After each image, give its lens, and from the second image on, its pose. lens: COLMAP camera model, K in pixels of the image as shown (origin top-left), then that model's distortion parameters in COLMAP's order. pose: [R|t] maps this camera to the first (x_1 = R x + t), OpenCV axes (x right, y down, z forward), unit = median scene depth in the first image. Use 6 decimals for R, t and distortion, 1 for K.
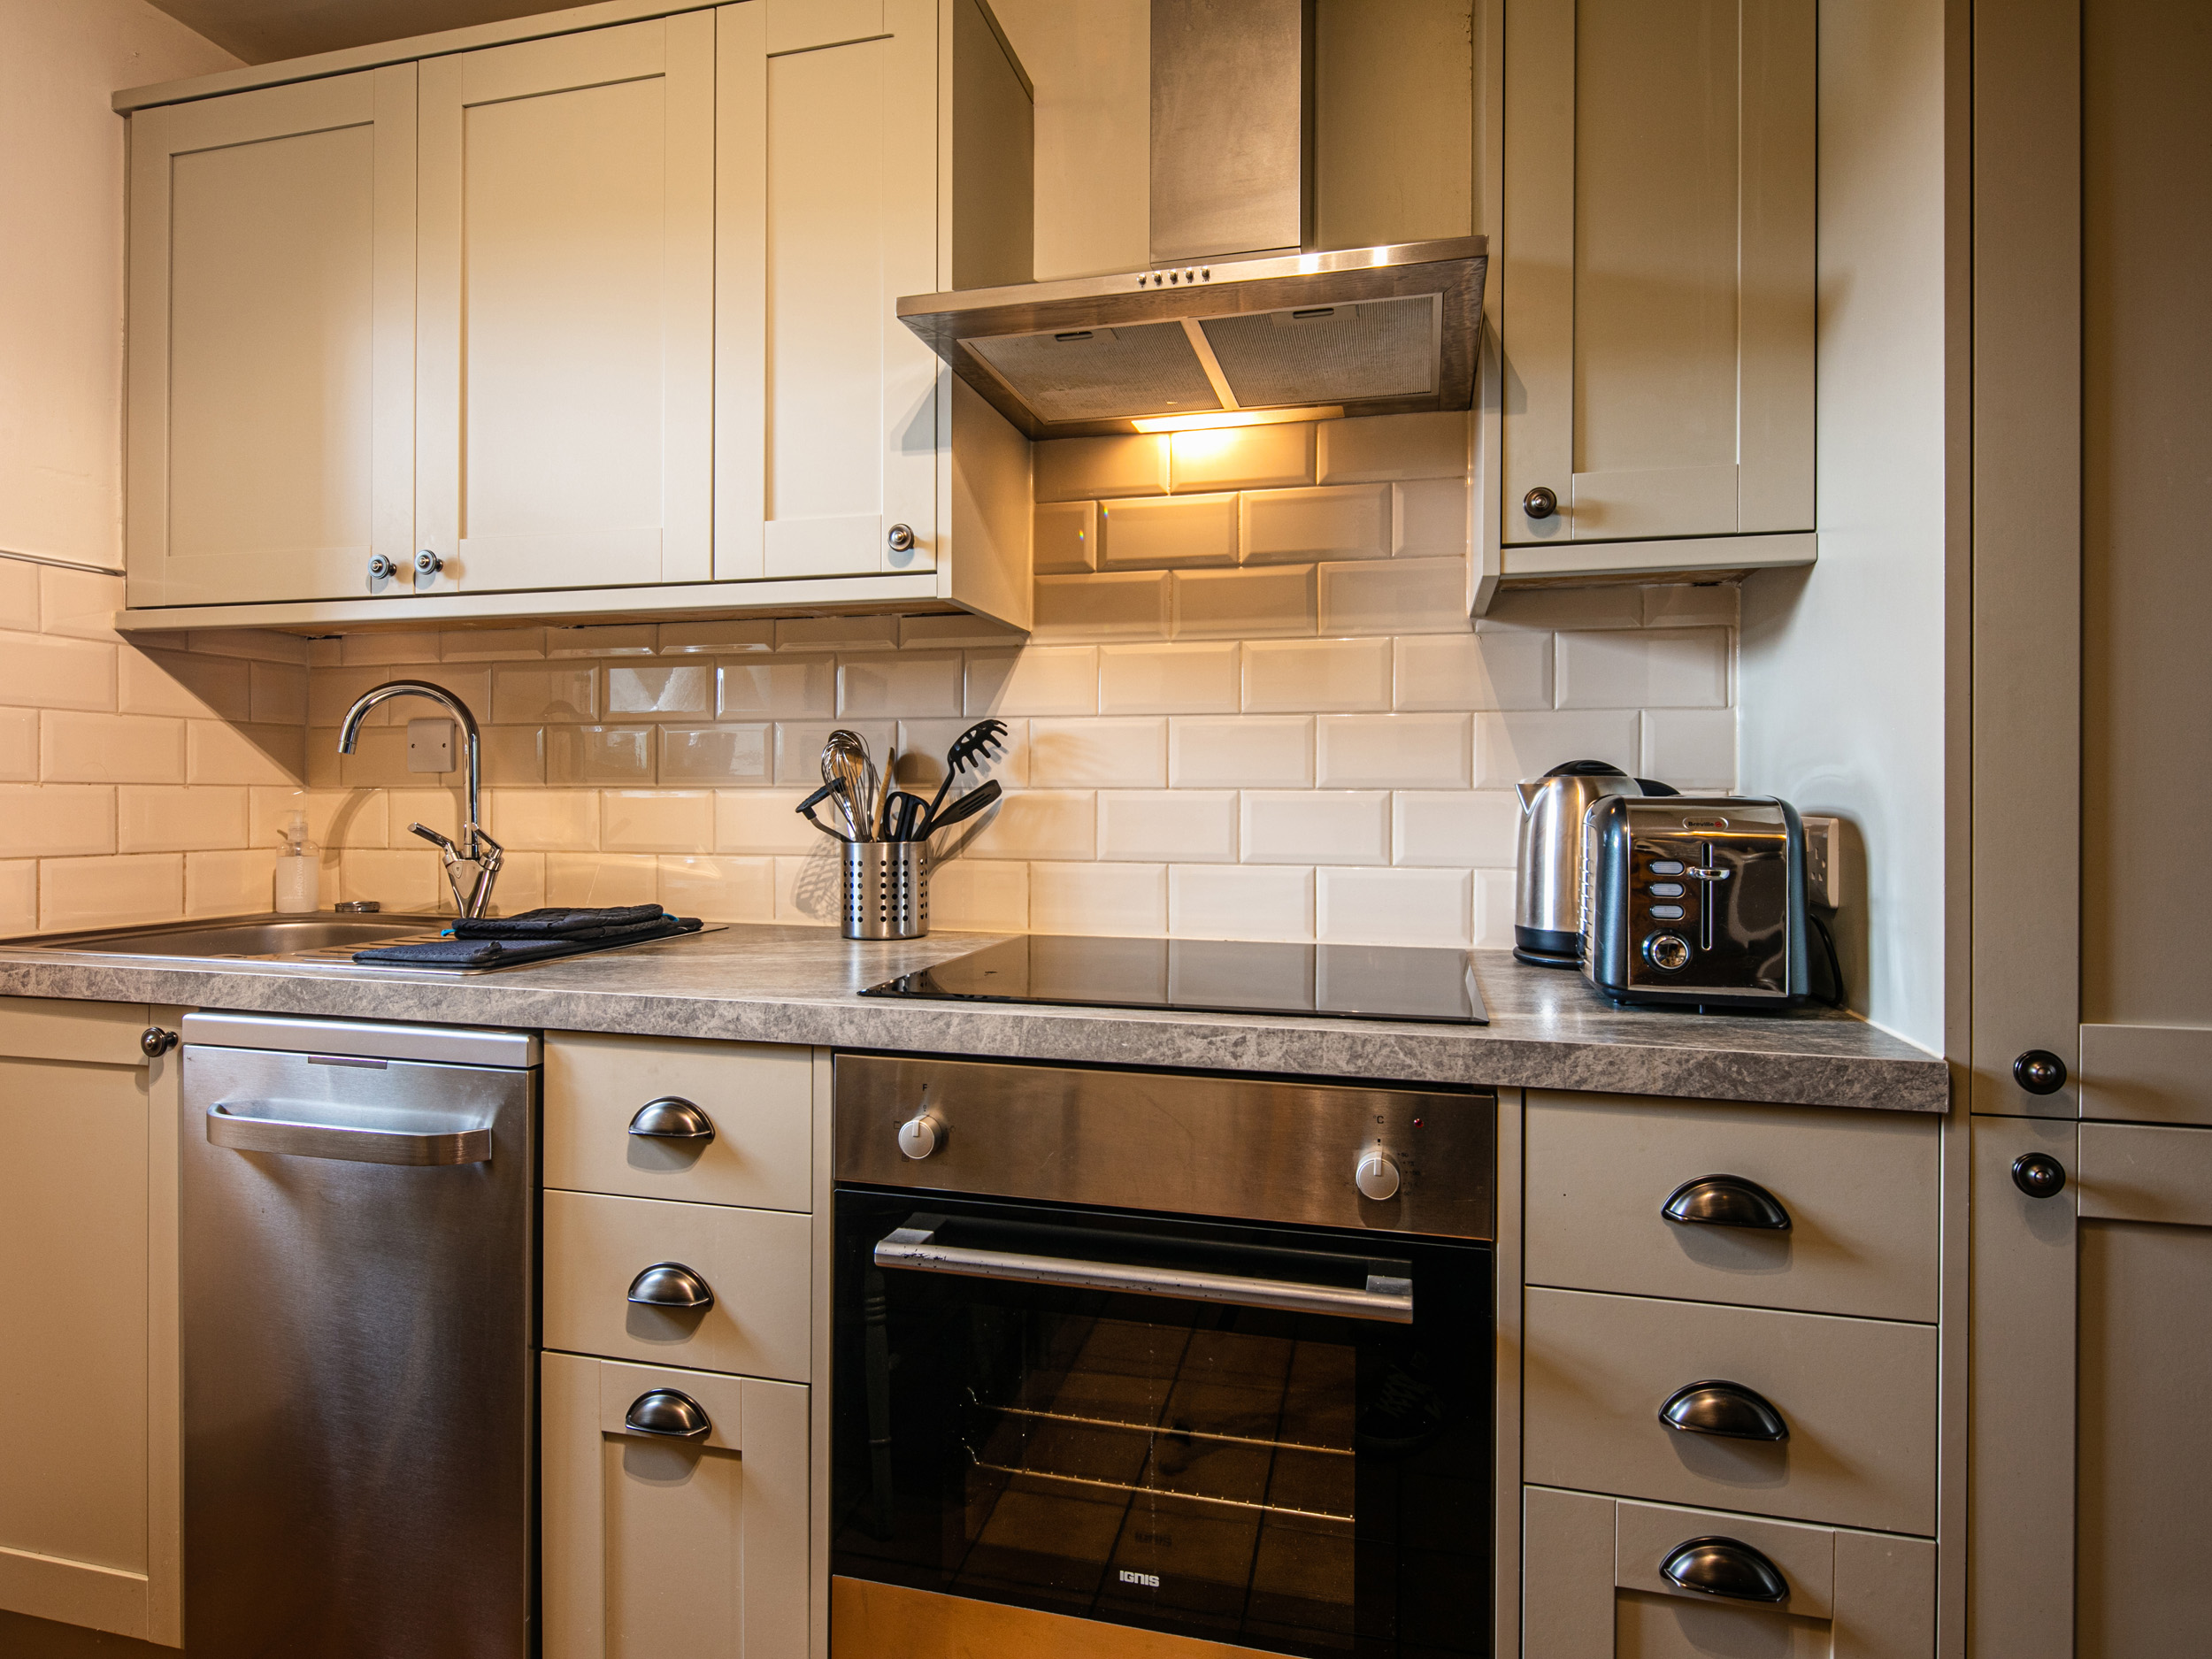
lens RADIAL K [[1218.8, 0, 1109.1], [0, 1218.8, 801.5], [0, 0, 1]] dist [0.000539, -0.000096]
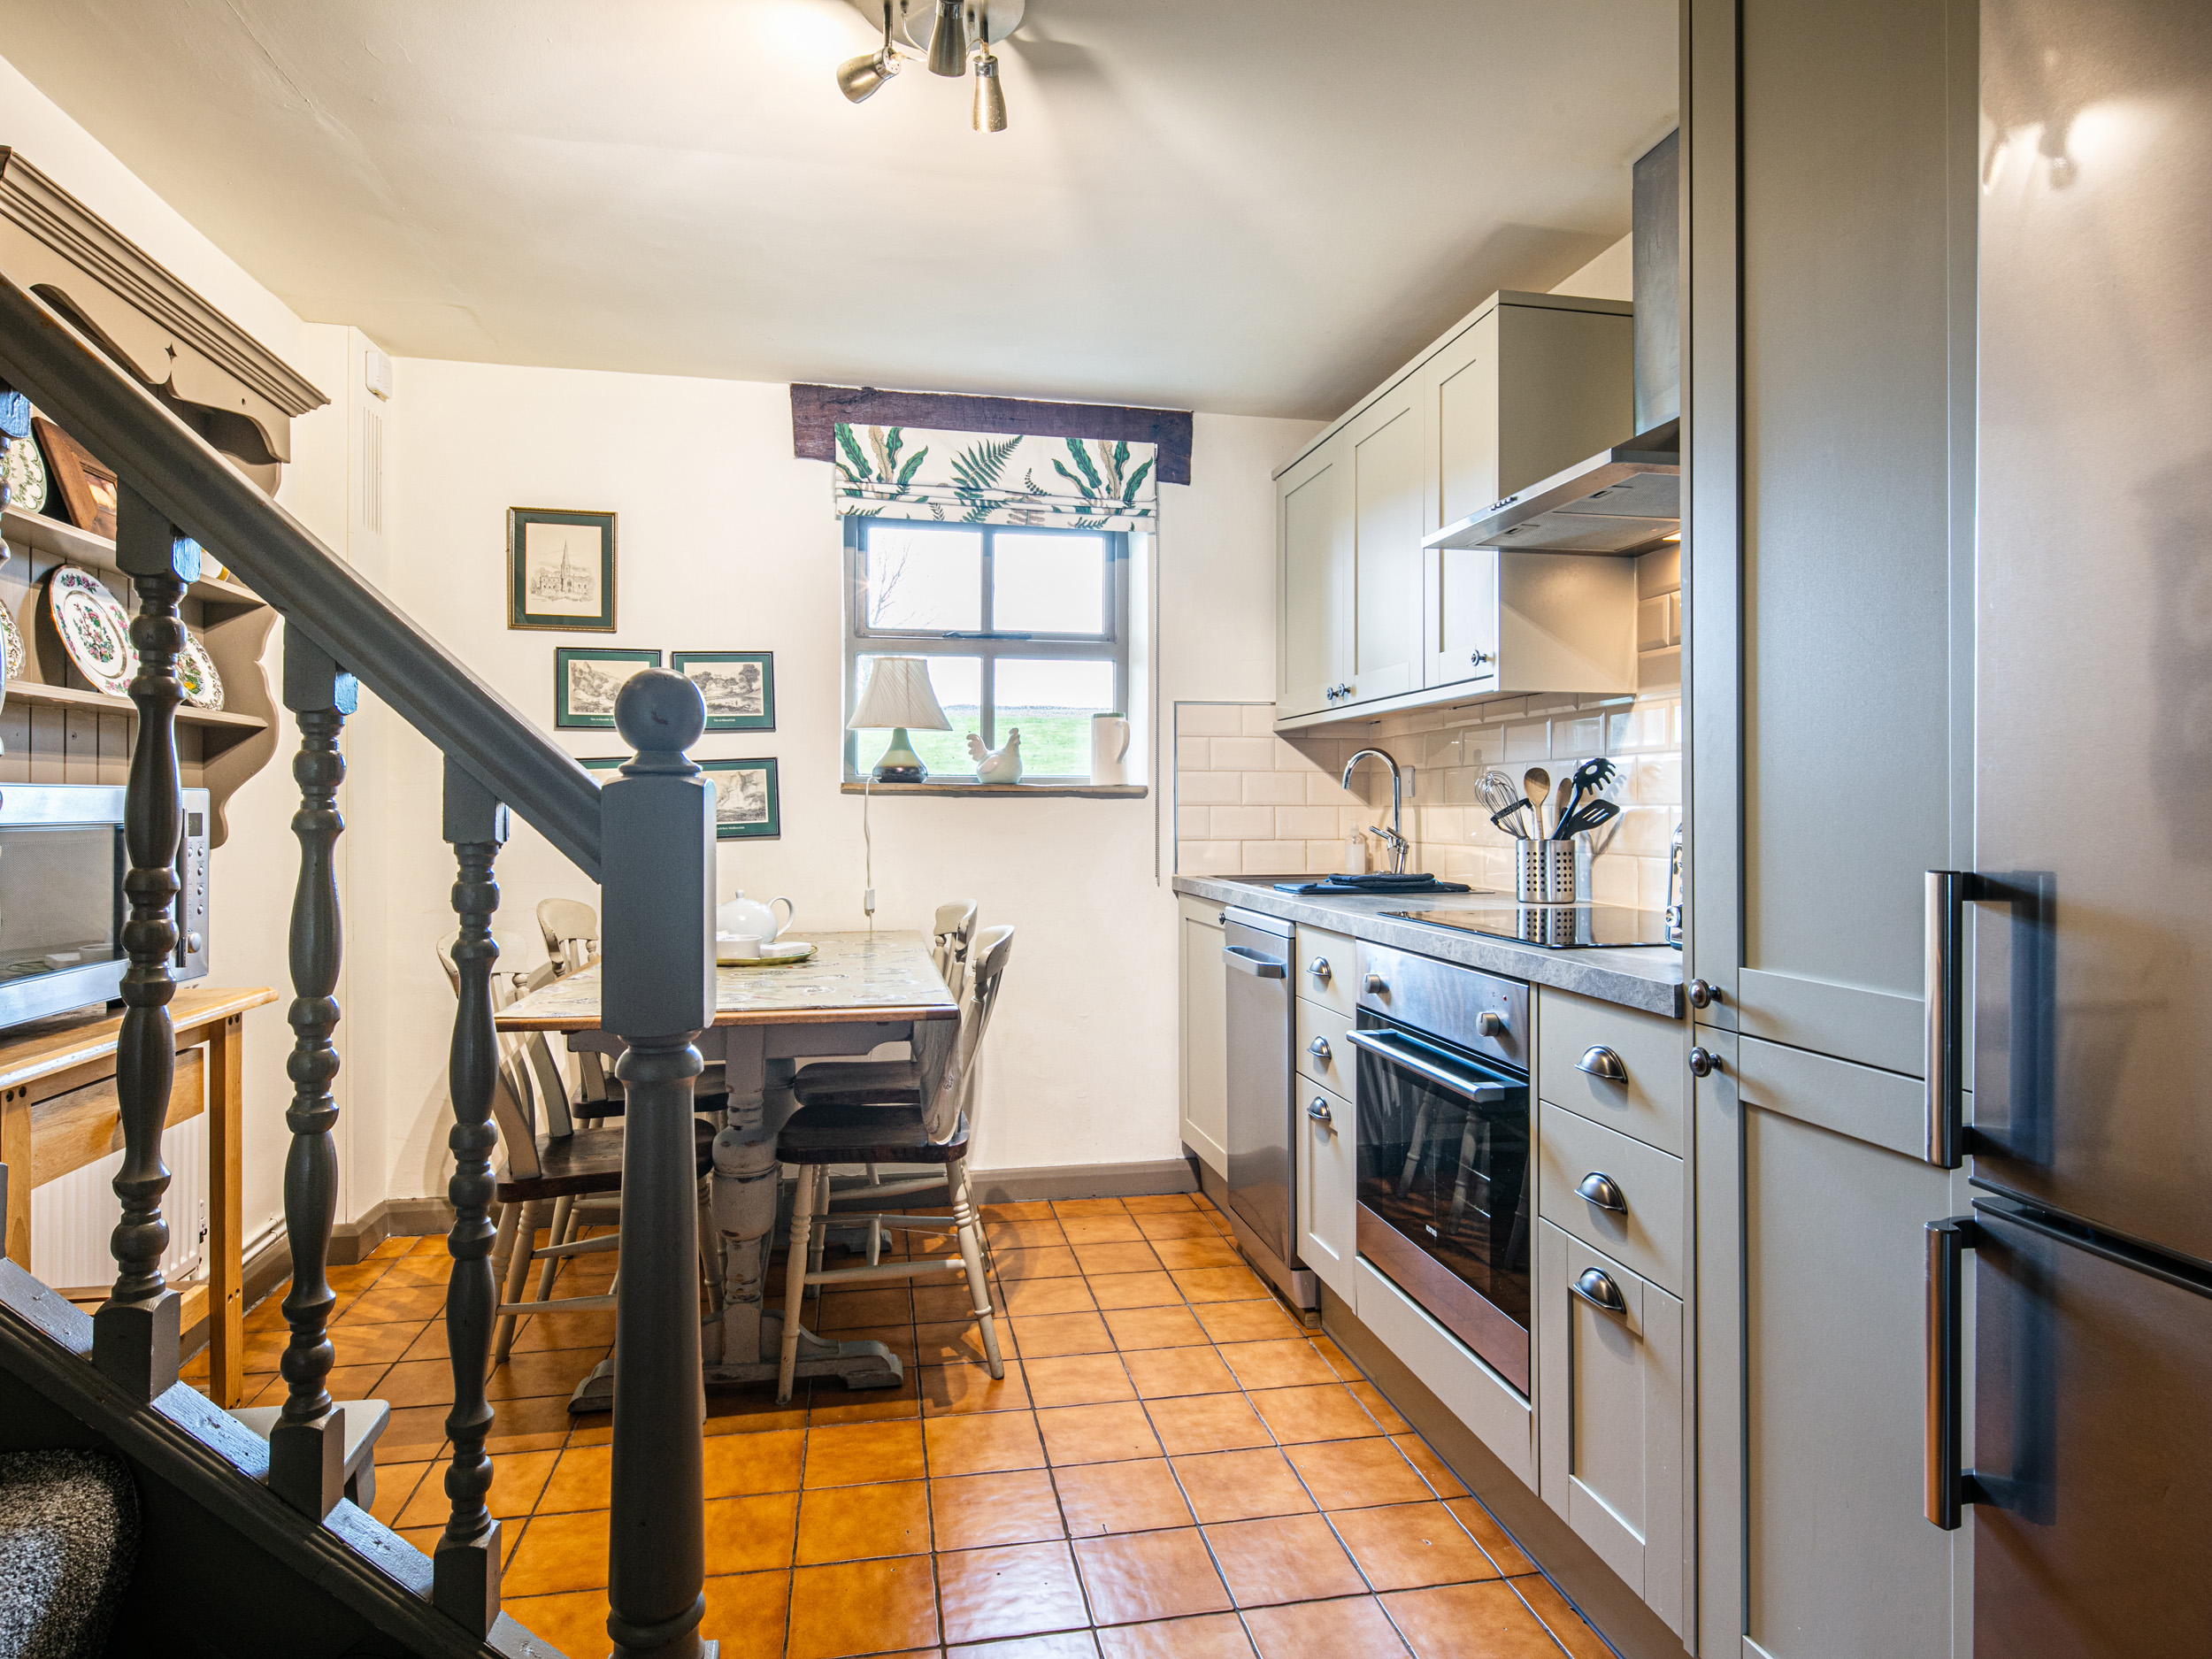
lens RADIAL K [[1218.8, 0, 1109.1], [0, 1218.8, 801.5], [0, 0, 1]] dist [0.000539, -0.000096]
pose [[0.440584, -0.009868, -0.897657, 0.972962], [0.002166, 0.999948, -0.009929, -0.001540], [0.897709, 0.002430, 0.440583, -0.173923]]
